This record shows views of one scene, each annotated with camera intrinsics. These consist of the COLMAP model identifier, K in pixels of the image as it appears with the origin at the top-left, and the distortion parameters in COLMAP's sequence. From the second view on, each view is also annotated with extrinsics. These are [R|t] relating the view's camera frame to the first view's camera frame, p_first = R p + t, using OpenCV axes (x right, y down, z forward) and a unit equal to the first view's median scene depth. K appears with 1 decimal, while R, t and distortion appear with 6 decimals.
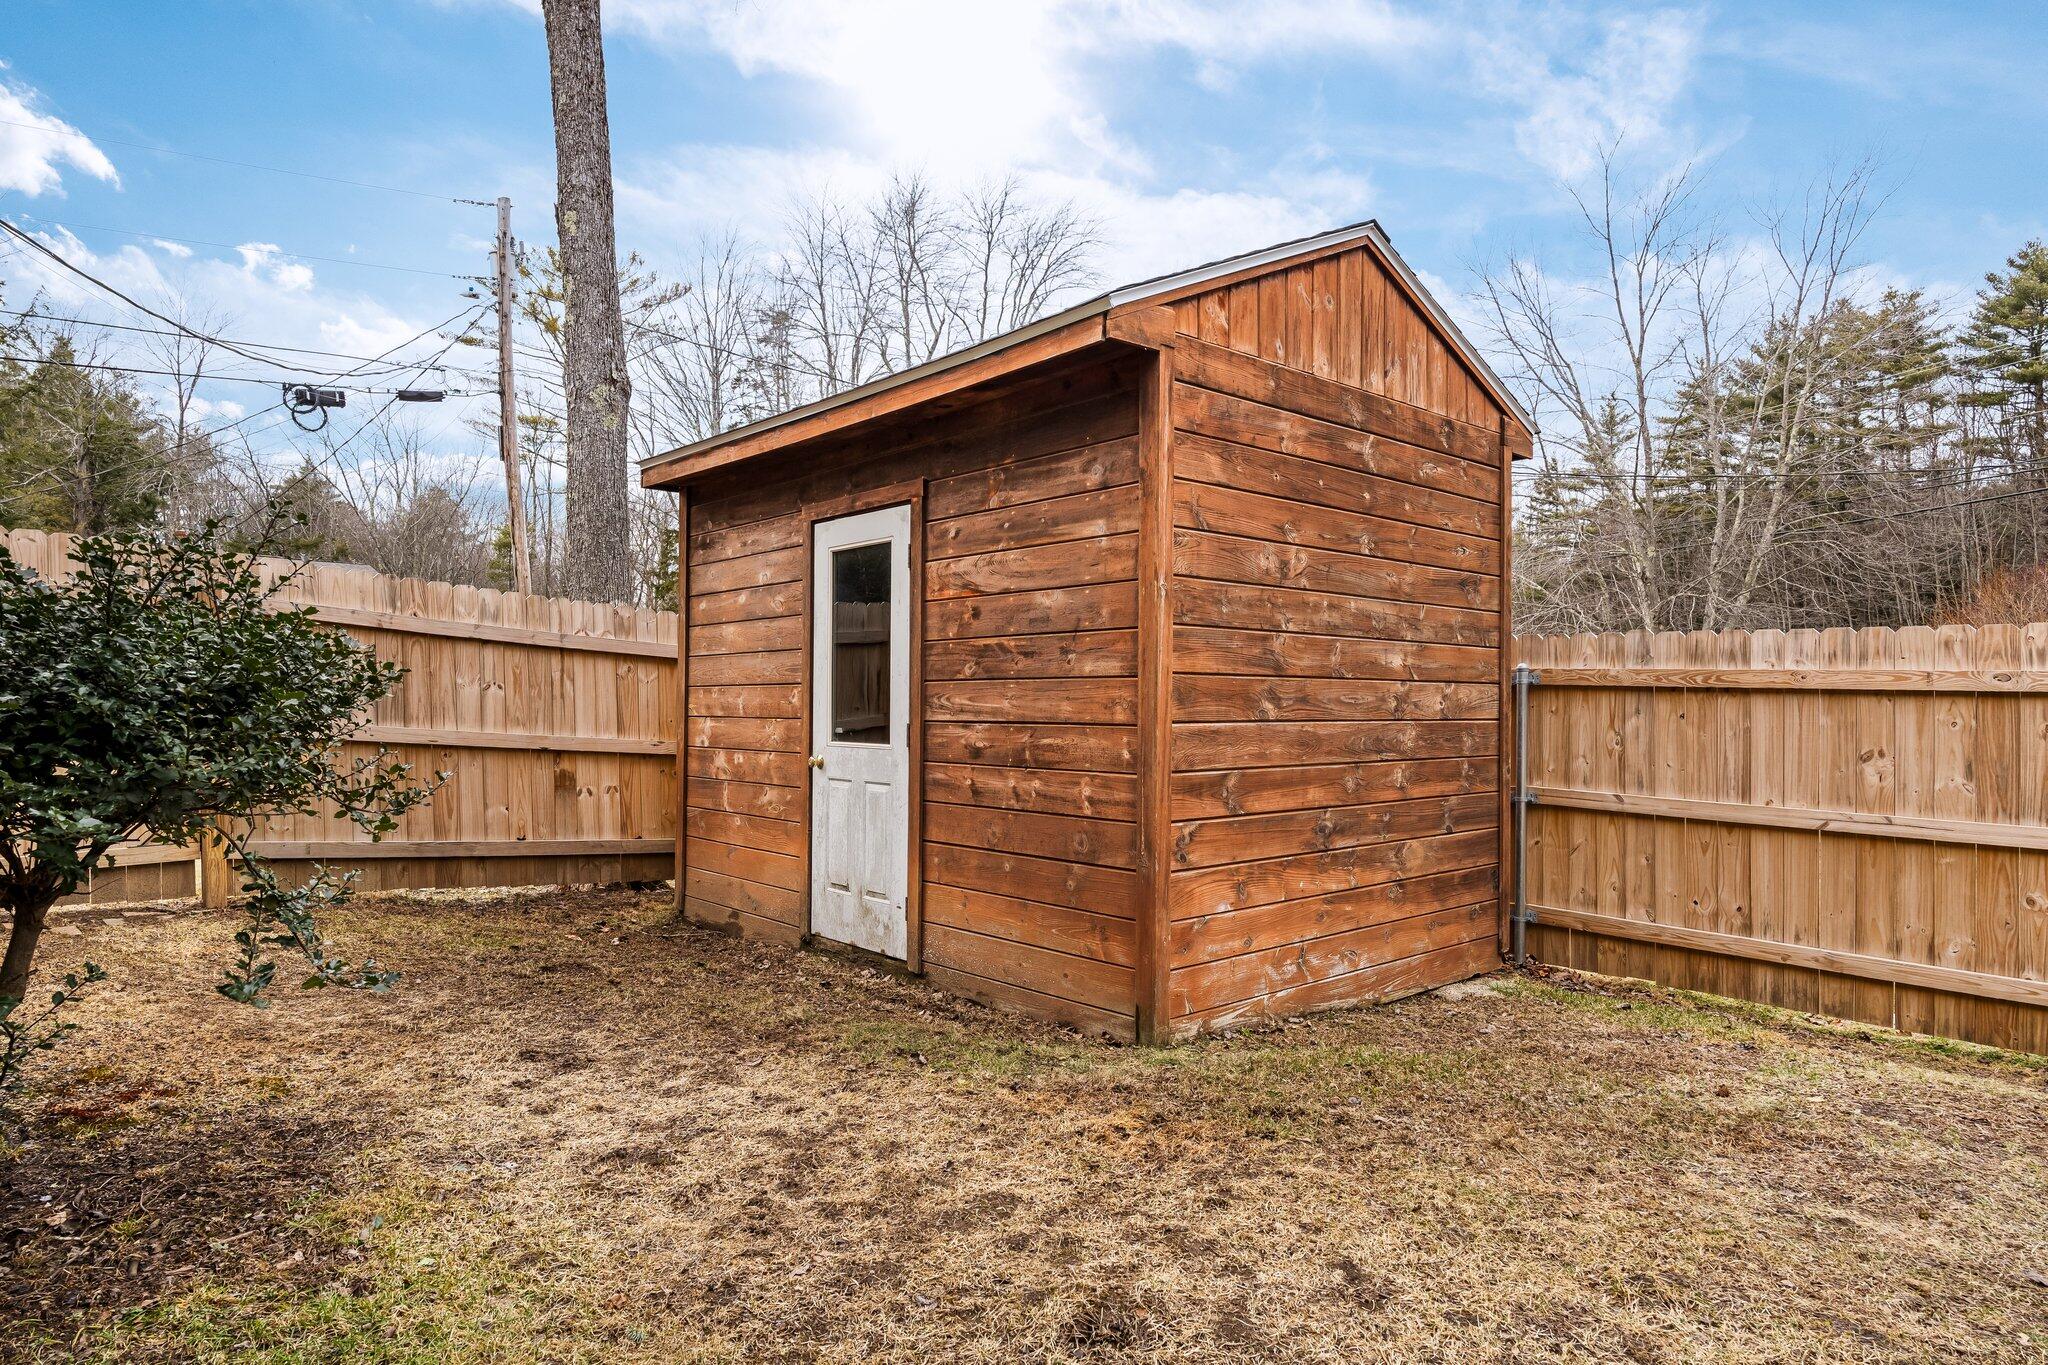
lens RADIAL K [[1179.9, 0, 1024.0], [0, 1179.9, 682.5], [0, 0, 1]] dist [0.007803, 0.001064]
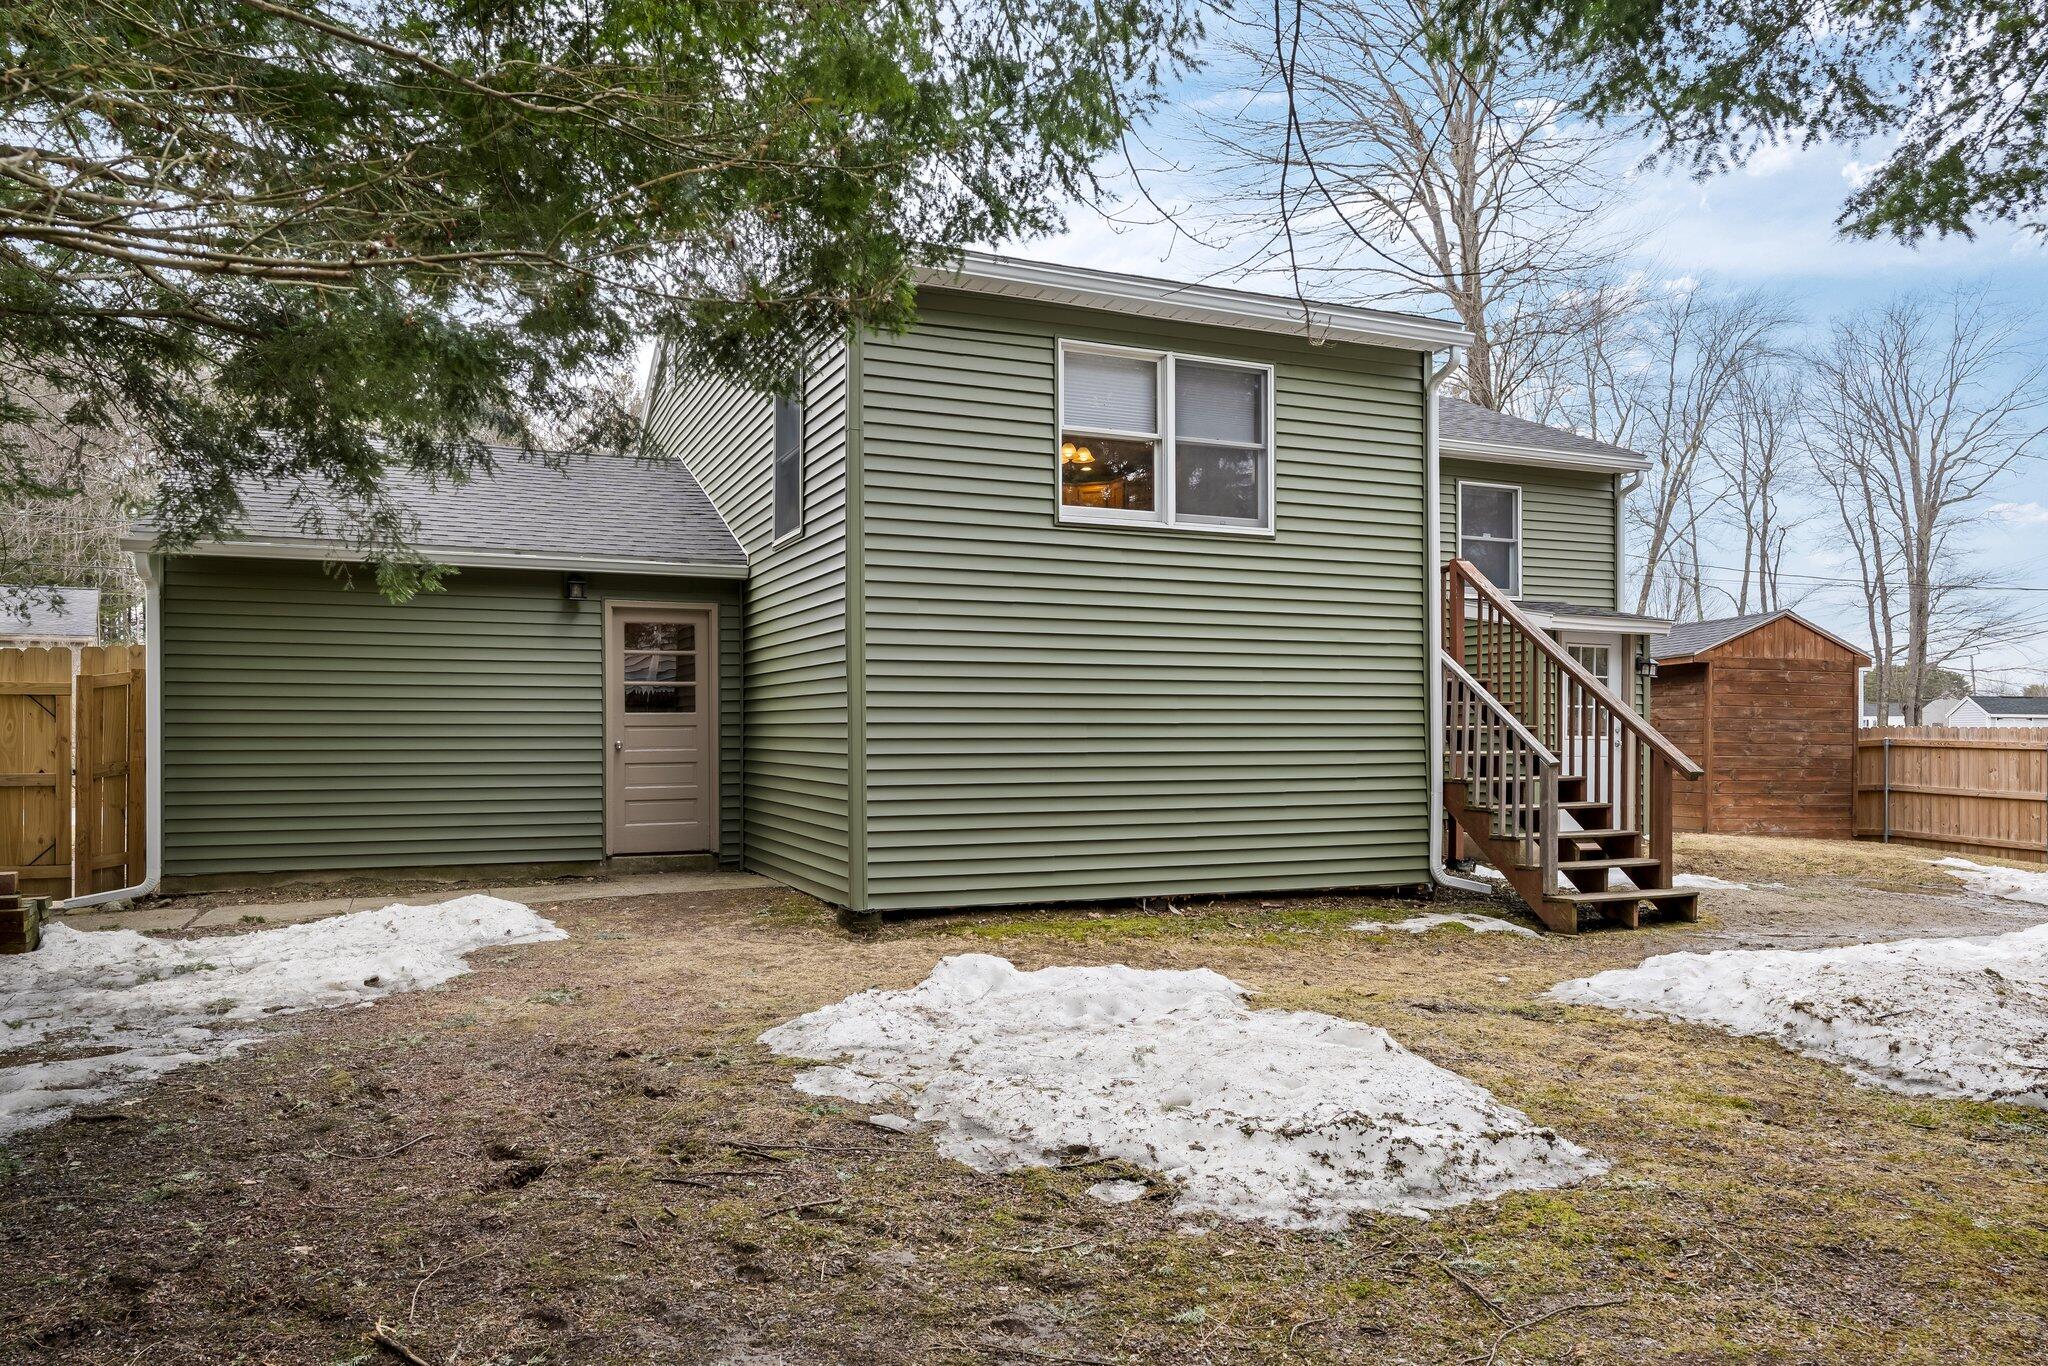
lens RADIAL K [[1377.9, 0, 1022.2], [0, 1377.9, 729.1], [0, 0, 1]] dist [0.001813, 0.001664]
pose [[0.888500, -0.002836, -0.458867, 0.147956], [0.001353, 0.999993, -0.003561, -0.032342], [0.458874, 0.002543, 0.888498, -3.285727]]
